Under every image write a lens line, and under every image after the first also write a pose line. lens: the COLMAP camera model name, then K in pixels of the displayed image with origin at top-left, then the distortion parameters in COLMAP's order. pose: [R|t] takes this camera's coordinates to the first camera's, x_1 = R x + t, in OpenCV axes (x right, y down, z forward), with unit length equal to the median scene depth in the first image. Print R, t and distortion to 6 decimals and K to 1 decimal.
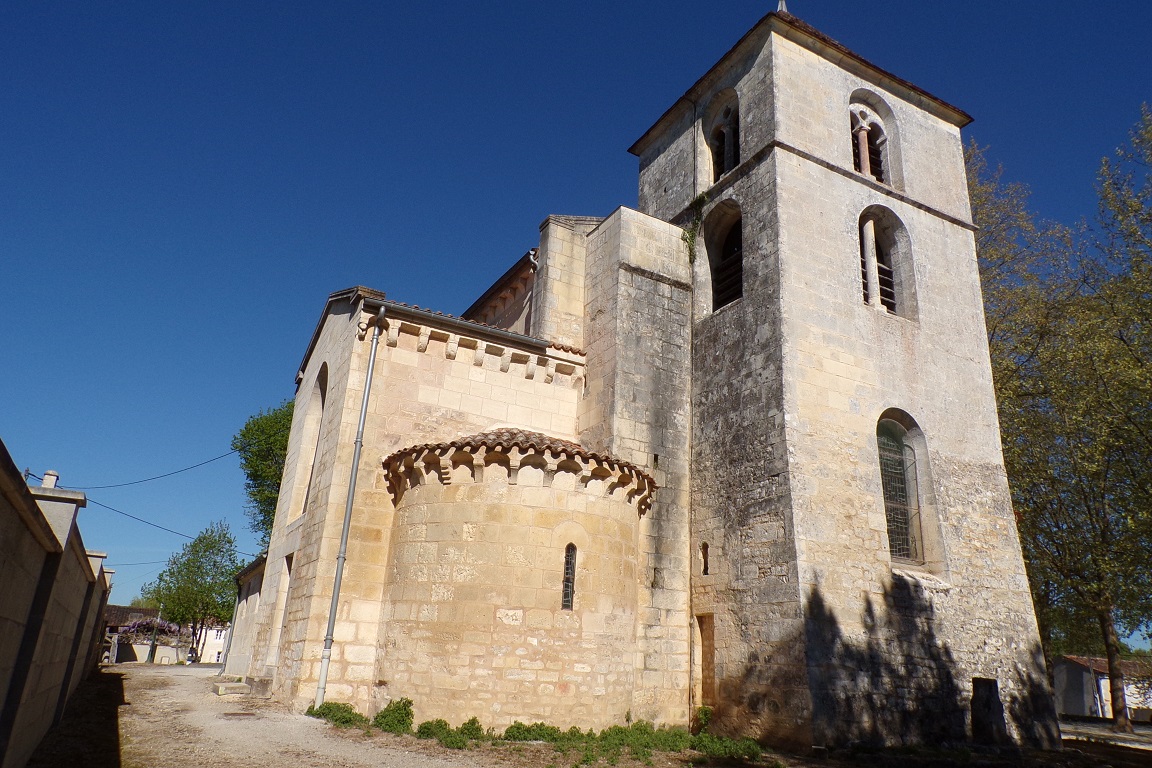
lens RADIAL K [[802.4, 0, 575.7], [0, 802.4, 382.9], [0, 0, 1]] dist [0.012883, -0.002299]
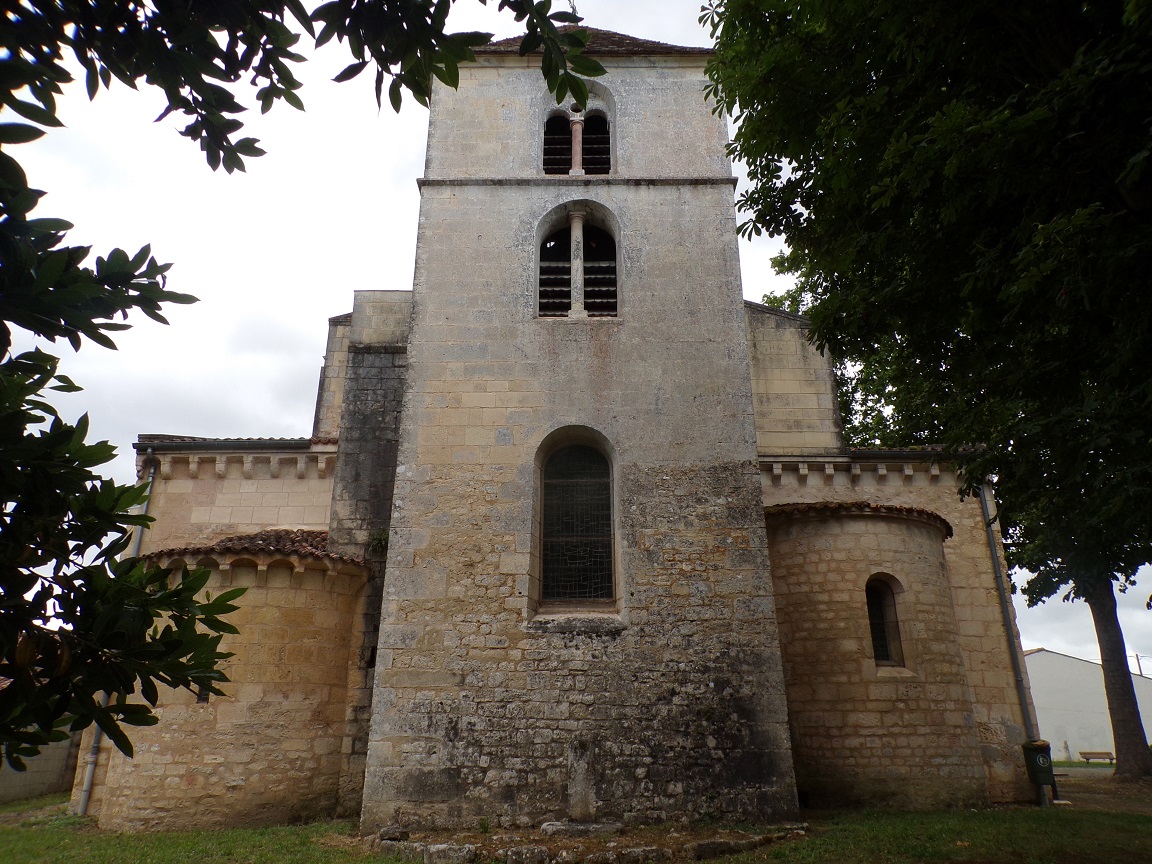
lens RADIAL K [[790.9, 0, 576.3], [0, 790.9, 433.2], [0, 0, 1]] dist [0.000118, 0.005896]
pose [[0.875937, -0.234677, -0.421499, 0.819409], [0.215002, 0.972041, -0.094395, 0.129743], [0.431867, -0.007939, 0.901902, 0.262502]]
